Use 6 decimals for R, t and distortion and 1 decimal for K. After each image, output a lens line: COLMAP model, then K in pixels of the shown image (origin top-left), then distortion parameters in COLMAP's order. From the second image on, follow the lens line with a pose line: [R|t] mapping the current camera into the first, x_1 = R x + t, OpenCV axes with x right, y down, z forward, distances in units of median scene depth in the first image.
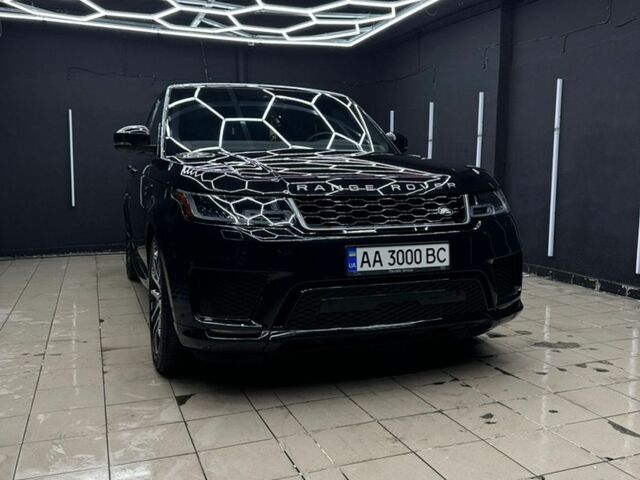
lens RADIAL K [[604.4, 0, 320.6], [0, 604.4, 243.0], [0, 0, 1]] dist [0.035046, 0.000000]
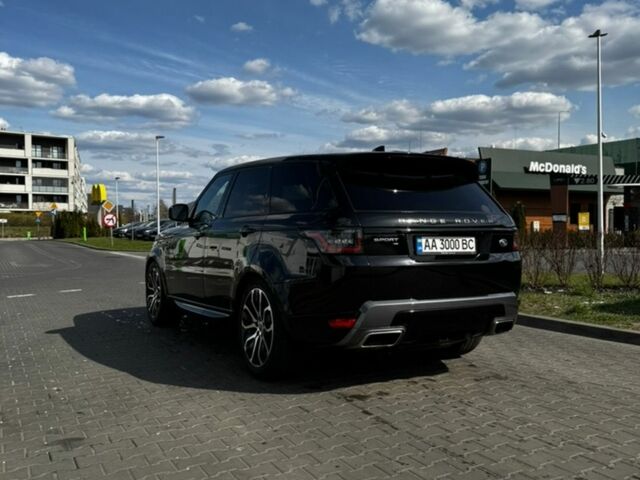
lens RADIAL K [[604.4, 0, 318.9], [0, 604.4, 235.6], [0, 0, 1]] dist [0.035046, 0.000000]
pose [[0.990035, 0.004688, 0.140740, -0.394101], [0.012123, 0.992898, -0.118349, 0.174306], [-0.140296, 0.118876, 0.982947, -0.448063]]
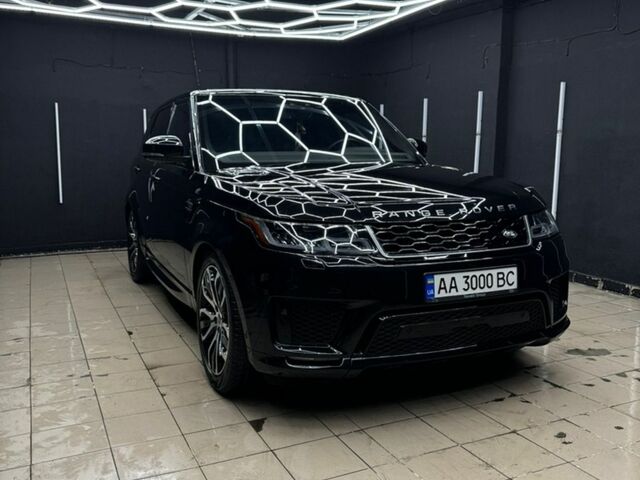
lens RADIAL K [[604.4, 0, 319.6], [0, 604.4, 245.4], [0, 0, 1]] dist [0.035046, 0.000000]
pose [[0.997255, -0.009539, 0.073425, -0.196956], [0.006827, 0.999289, 0.037089, -0.076259], [-0.073726, -0.036486, 0.996611, 0.003600]]
